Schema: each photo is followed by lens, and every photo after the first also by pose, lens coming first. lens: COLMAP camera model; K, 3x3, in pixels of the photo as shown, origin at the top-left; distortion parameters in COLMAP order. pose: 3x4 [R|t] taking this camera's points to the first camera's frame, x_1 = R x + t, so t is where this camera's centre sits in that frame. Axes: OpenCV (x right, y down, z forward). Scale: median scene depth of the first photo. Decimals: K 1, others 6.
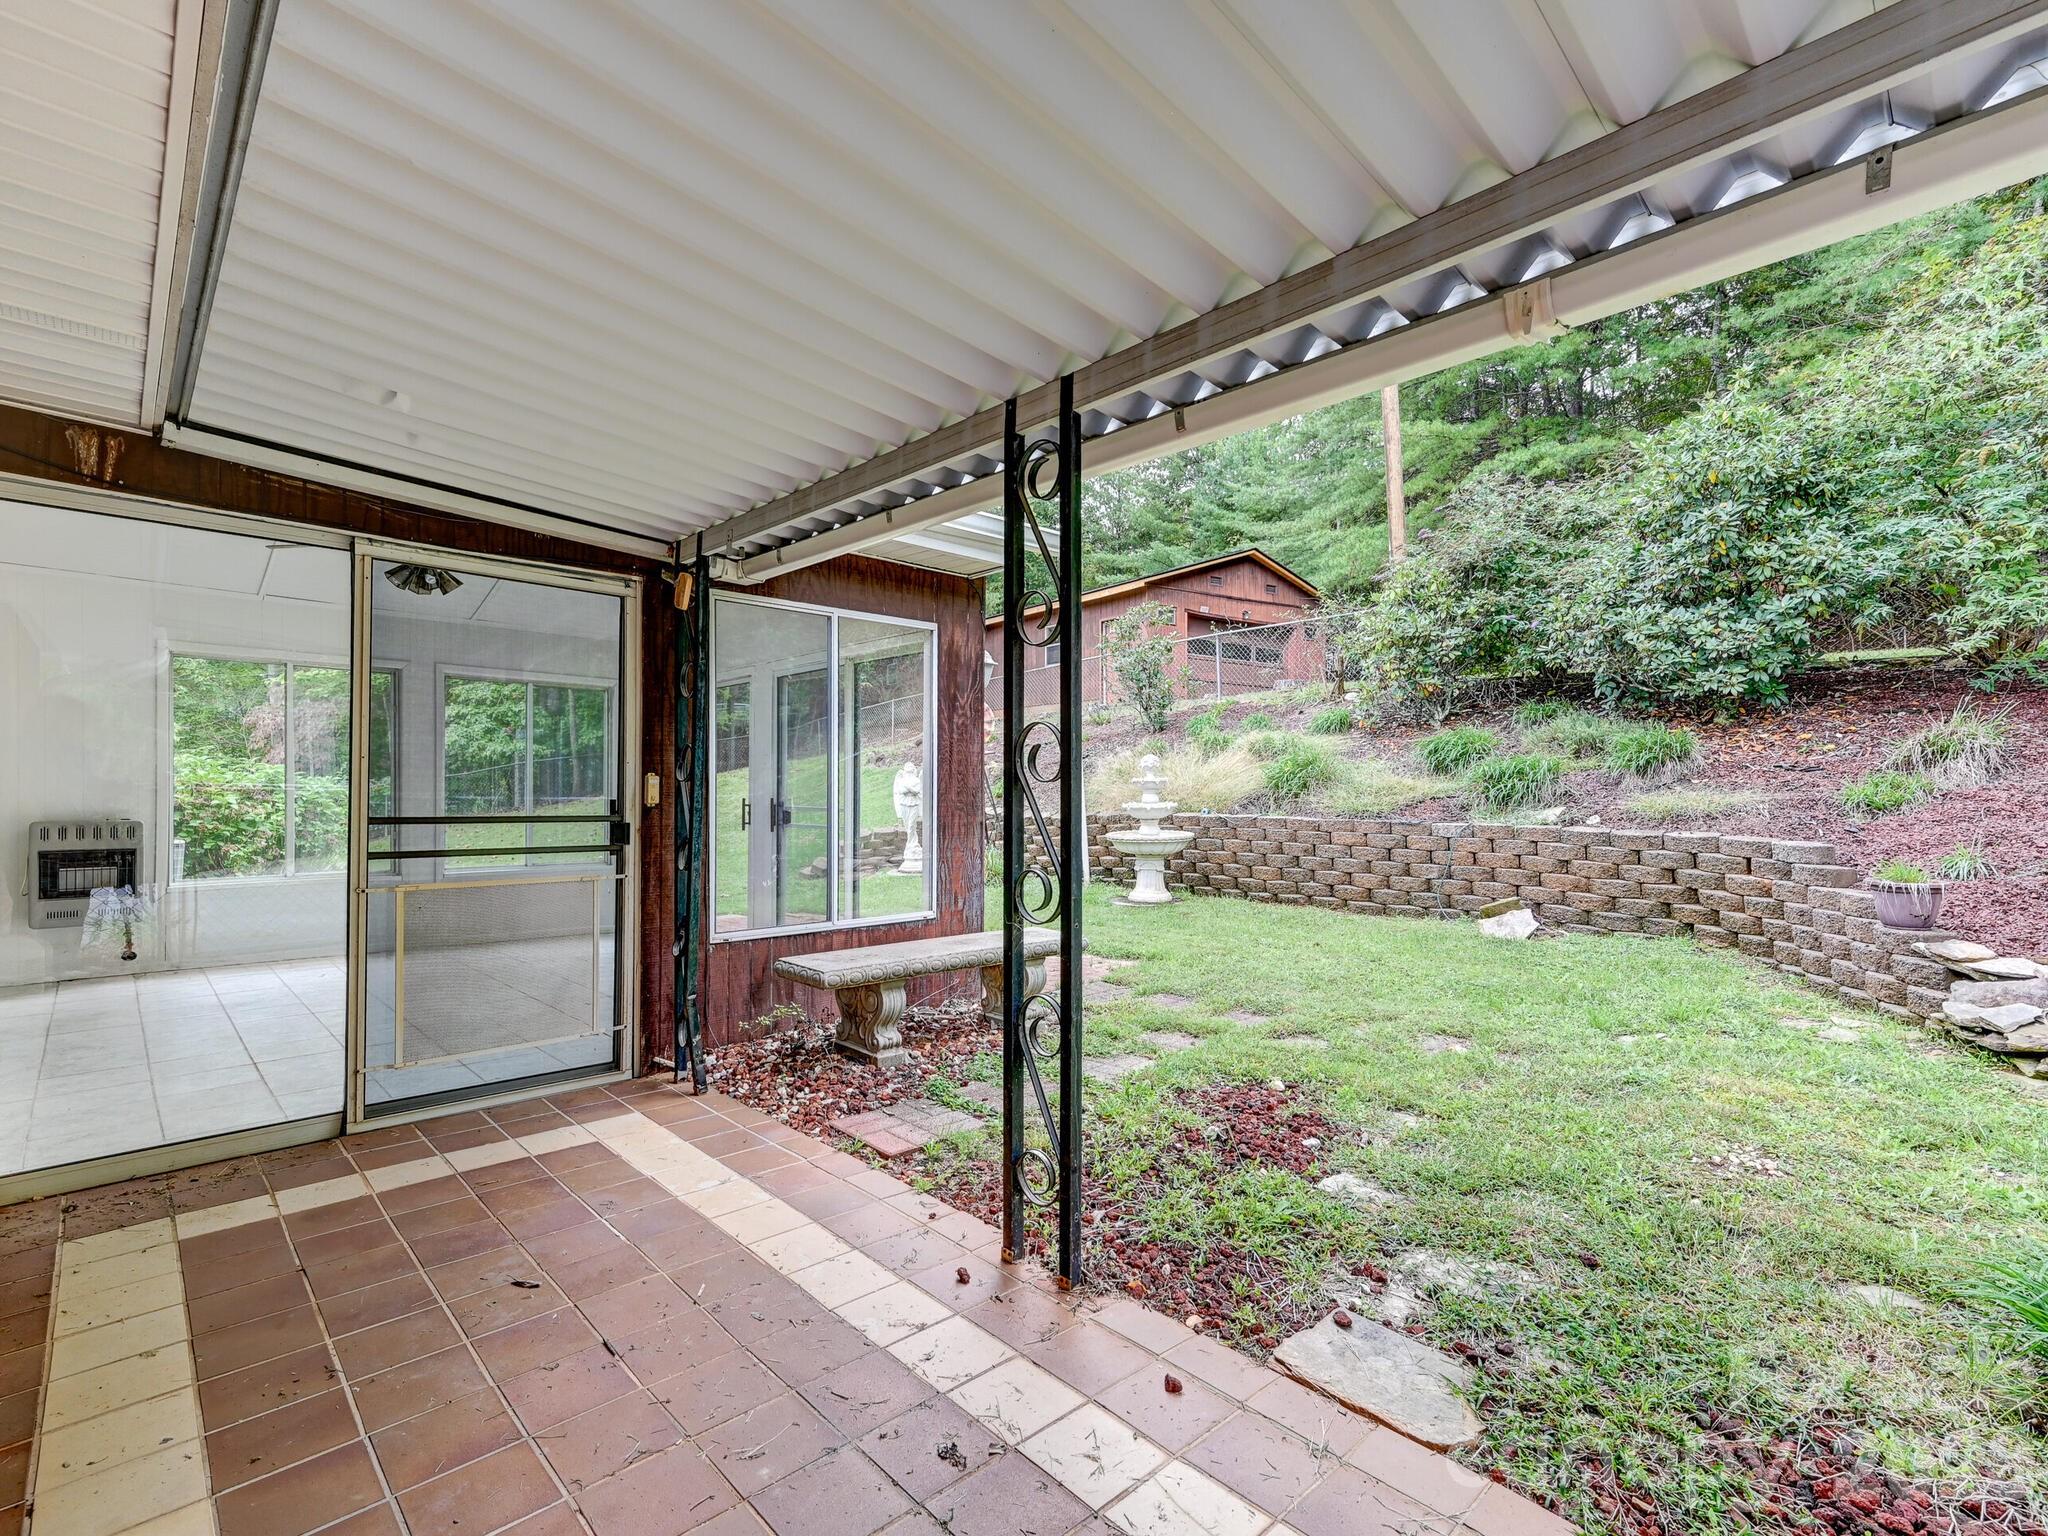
lens RADIAL K [[927.3, 0, 1066.9], [0, 927.3, 790.1], [0, 0, 1]] dist [-0.002351, 0.000557]
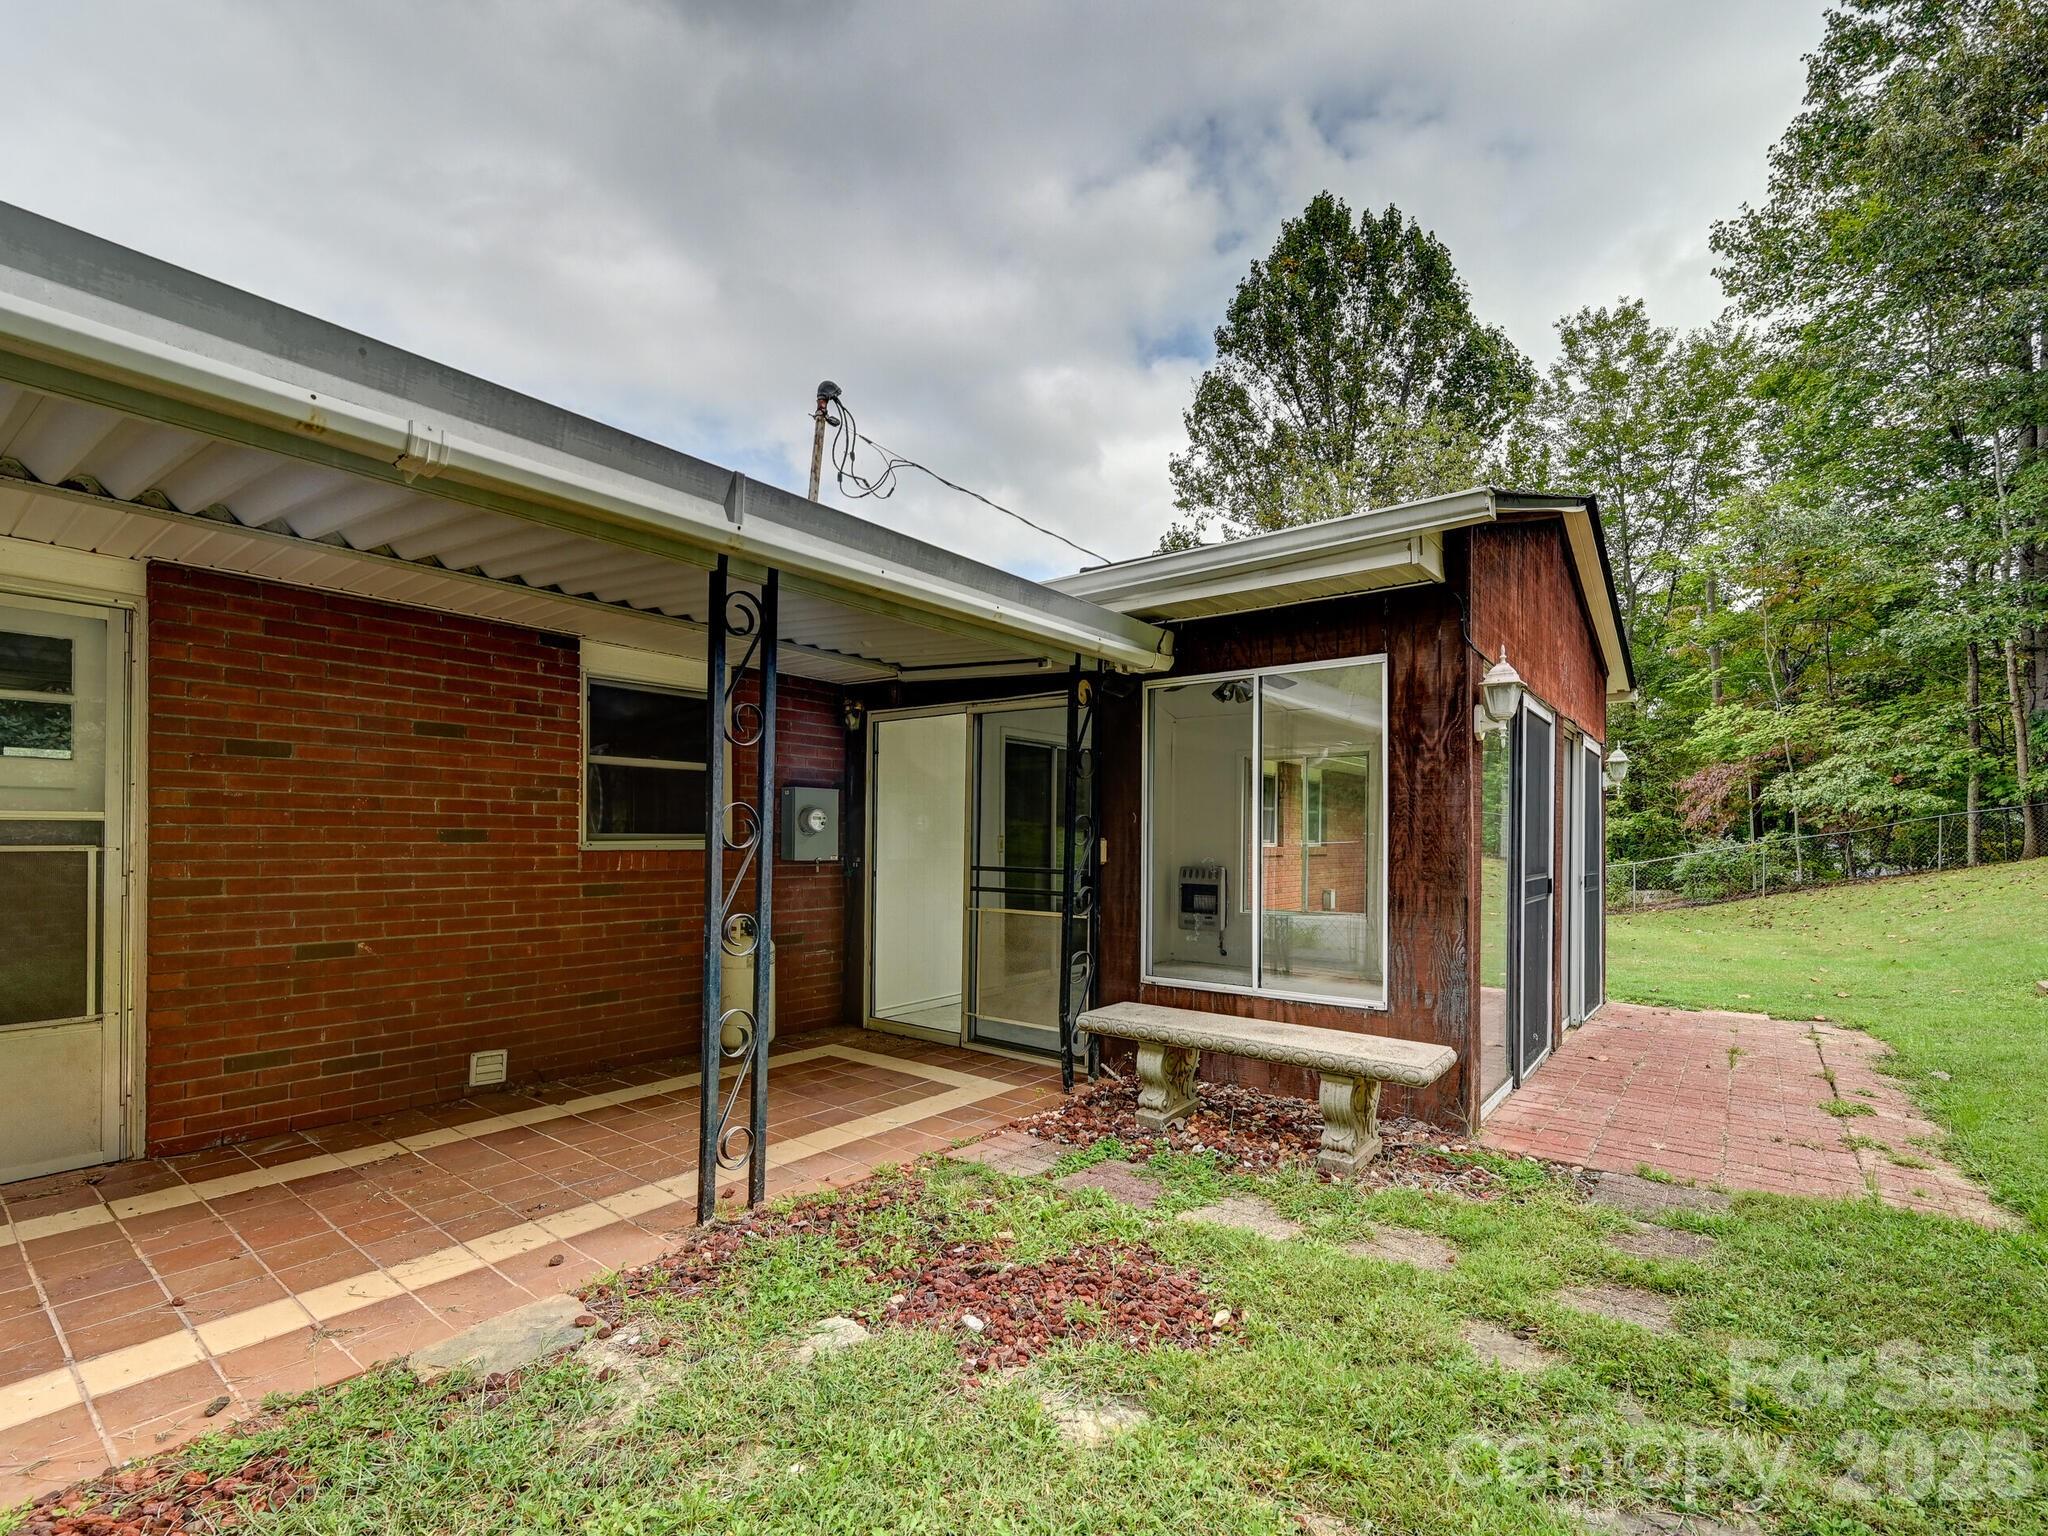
lens RADIAL K [[927.3, 0, 1025.8], [0, 927.3, 832.9], [0, 0, 1]] dist [-0.002351, 0.000557]
pose [[0.162551, -0.010721, -0.986642, 0.396322], [-0.006433, 0.999908, -0.011925, -0.004840], [0.986679, 0.008286, 0.162467, 0.352422]]
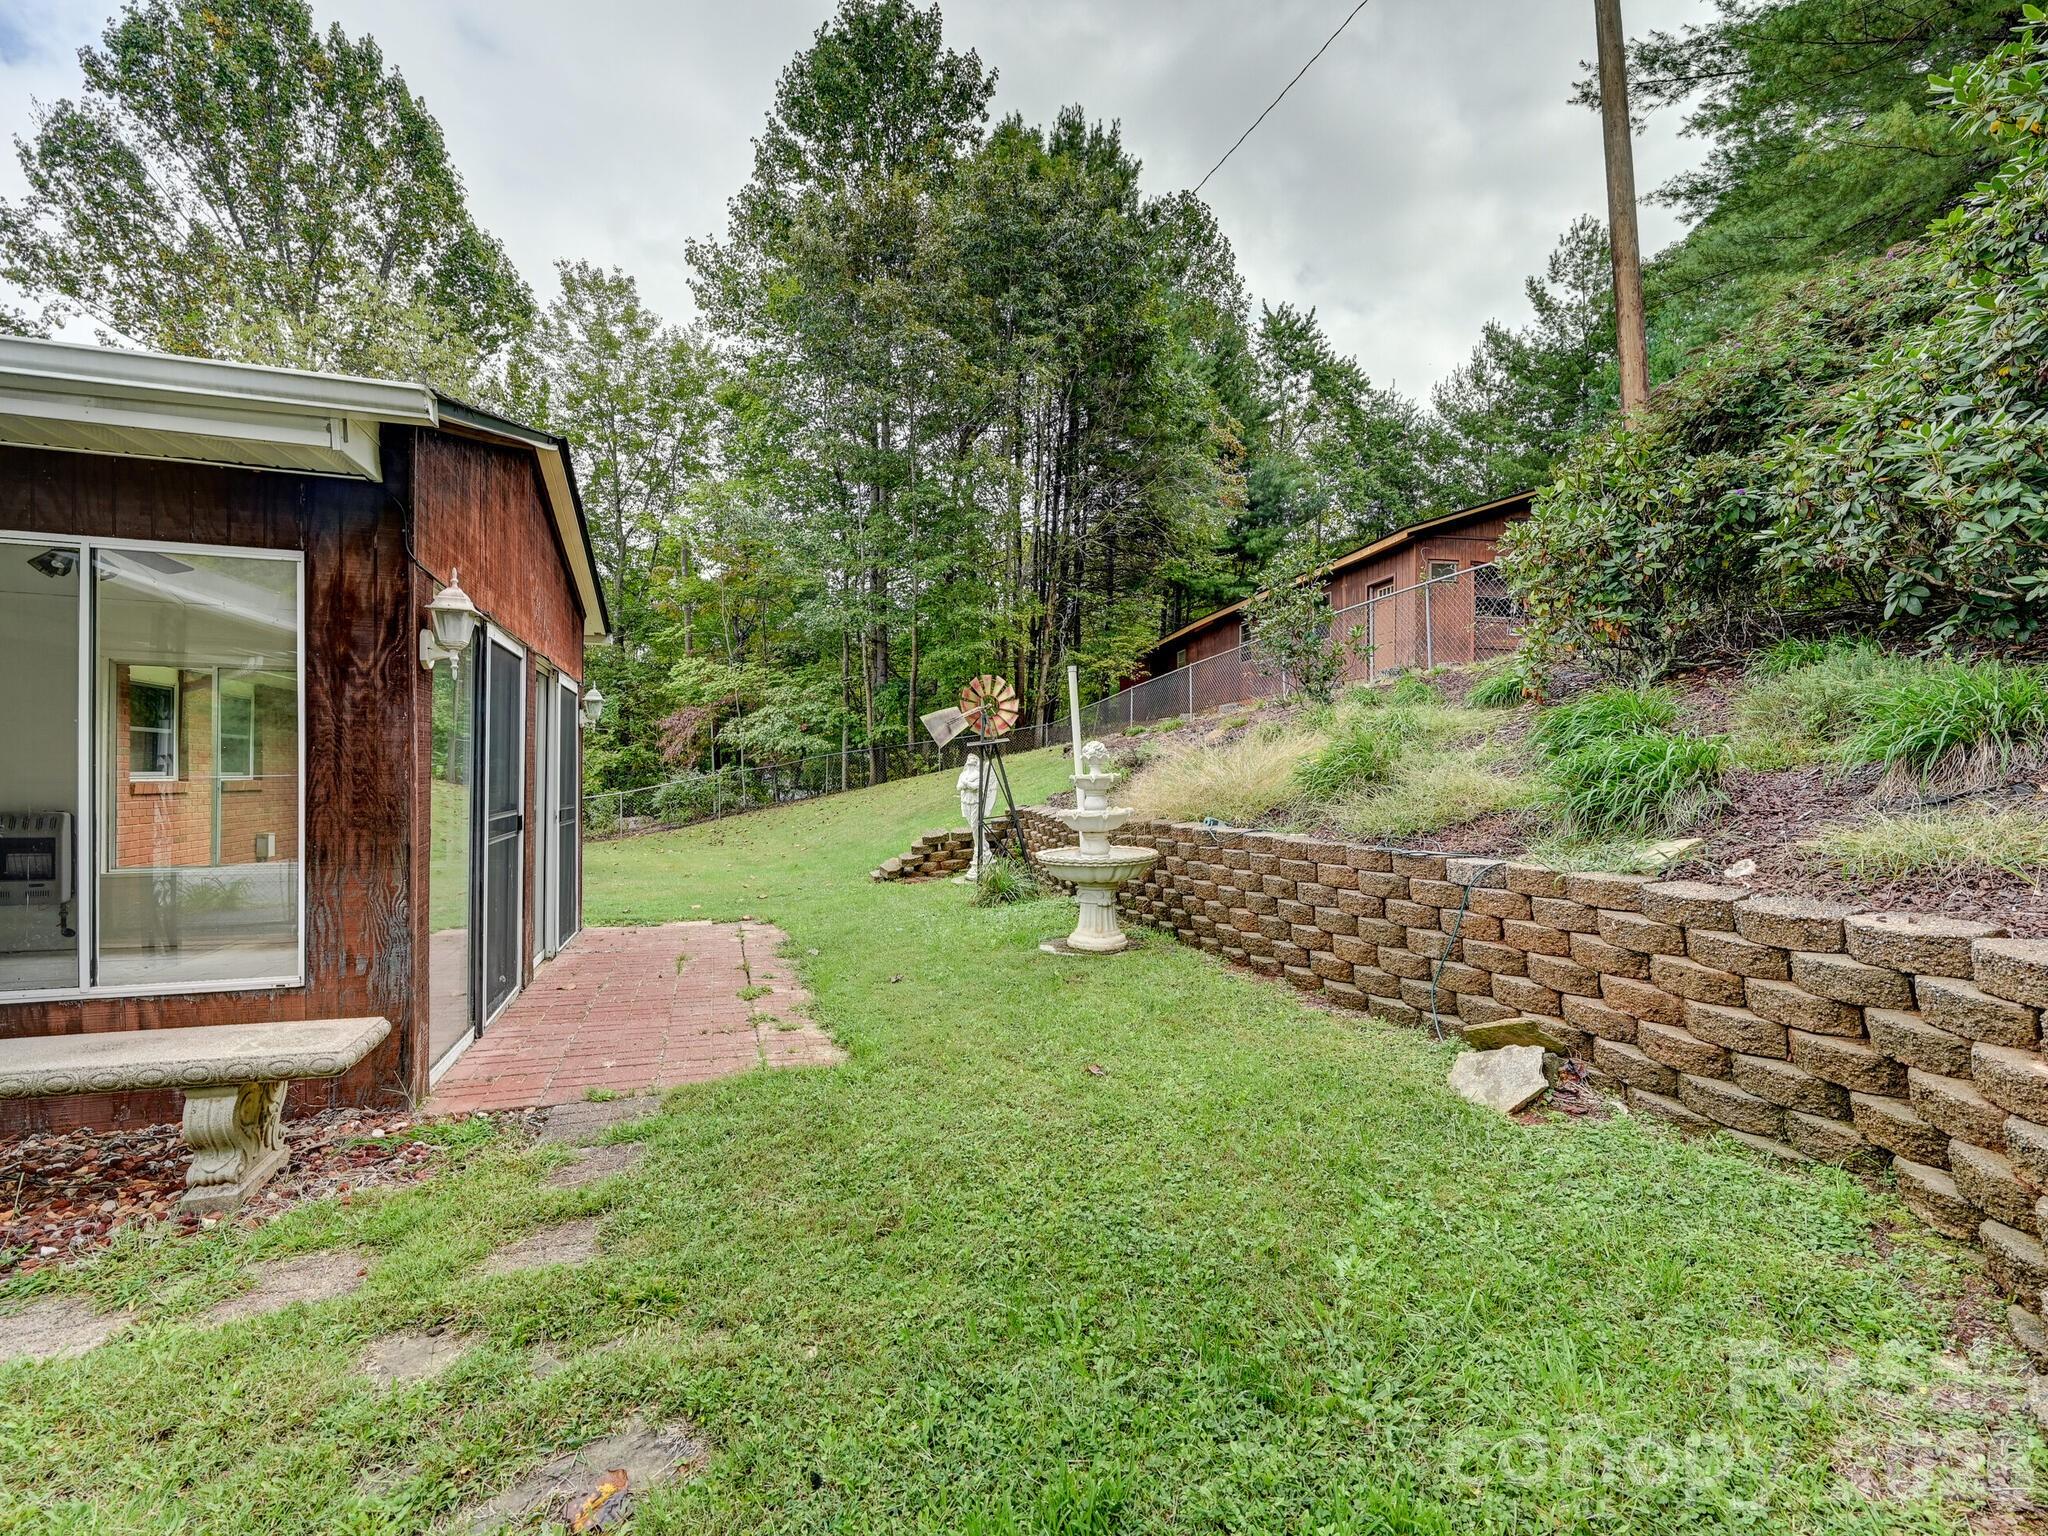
lens RADIAL K [[927.3, 0, 1022.3], [0, 927.3, 779.3], [0, 0, 1]] dist [-0.002351, 0.000557]
pose [[0.911963, 0.004878, -0.410243, 0.392842], [-0.005775, 0.999983, -0.000948, -0.009961], [0.410231, 0.003234, 0.911976, 0.384102]]
